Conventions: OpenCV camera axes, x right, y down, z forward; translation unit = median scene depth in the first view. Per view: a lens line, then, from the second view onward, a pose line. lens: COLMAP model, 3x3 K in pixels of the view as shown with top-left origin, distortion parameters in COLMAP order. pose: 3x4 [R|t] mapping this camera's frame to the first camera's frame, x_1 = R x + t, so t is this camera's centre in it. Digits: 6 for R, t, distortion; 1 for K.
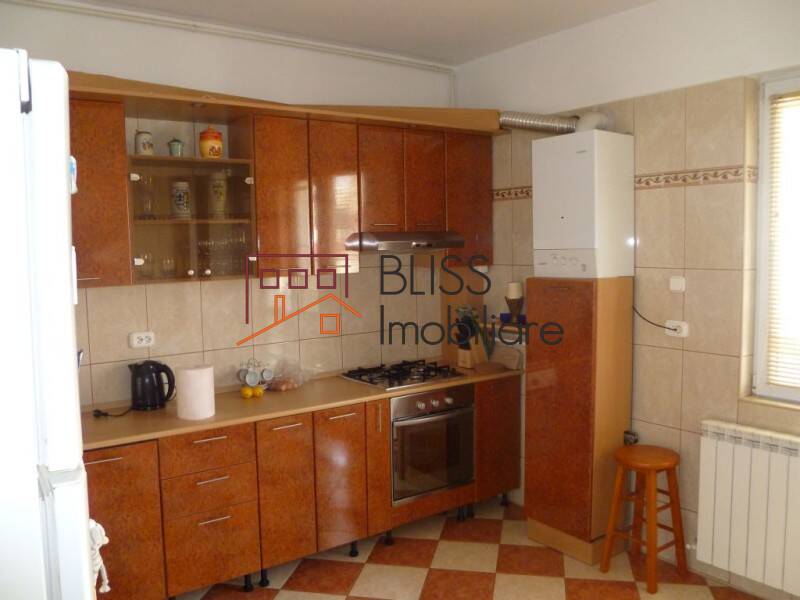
lens RADIAL K [[662.3, 0, 394.4], [0, 662.3, 300.5], [0, 0, 1]] dist [-0.064830, 0.000856]
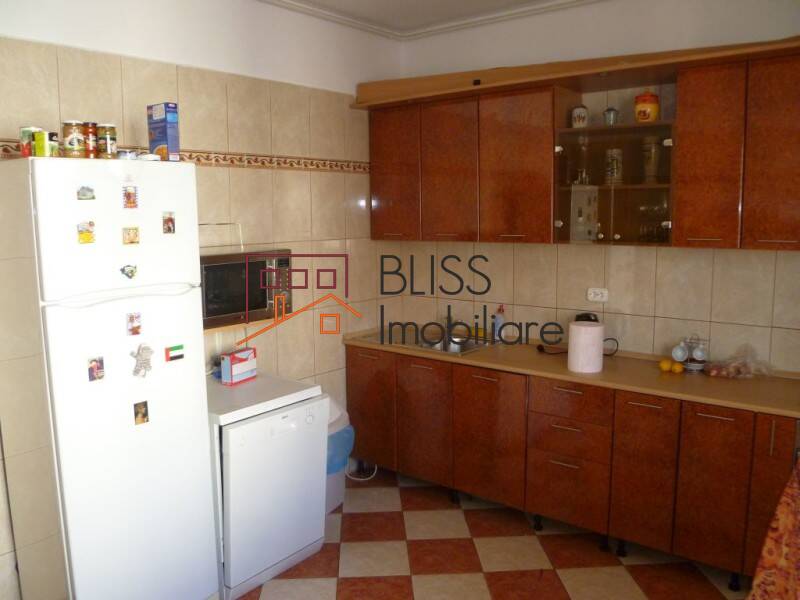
lens RADIAL K [[662.3, 0, 394.4], [0, 662.3, 300.5], [0, 0, 1]] dist [-0.064830, 0.000856]
pose [[0.270790, 0.147447, -0.951279, 1.352213], [-0.080319, 0.988215, 0.130309, -0.111605], [0.959282, 0.041120, 0.279441, 0.854163]]
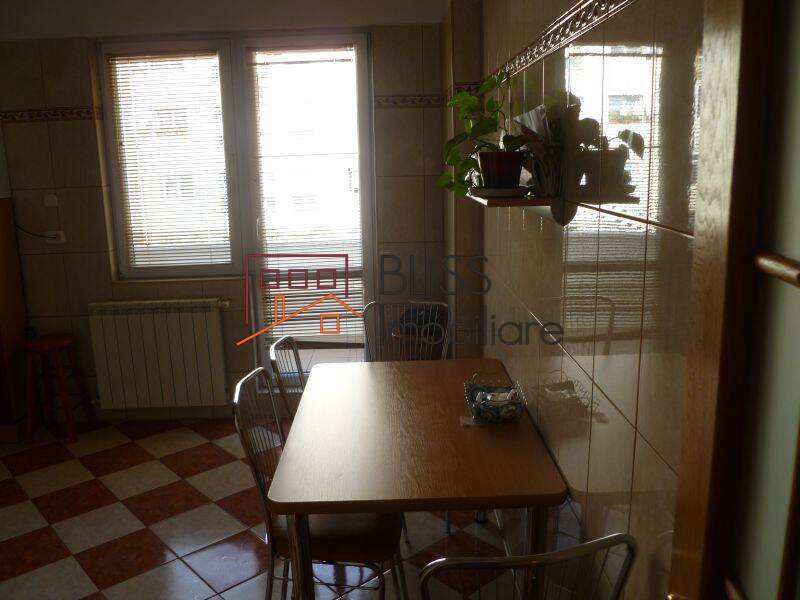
lens RADIAL K [[662.3, 0, 394.4], [0, 662.3, 300.5], [0, 0, 1]] dist [-0.064830, 0.000856]
pose [[0.574554, -0.157570, 0.803156, -0.201684], [0.089493, 0.987504, 0.129716, 0.056698], [-0.813559, -0.002652, 0.581476, -0.234885]]
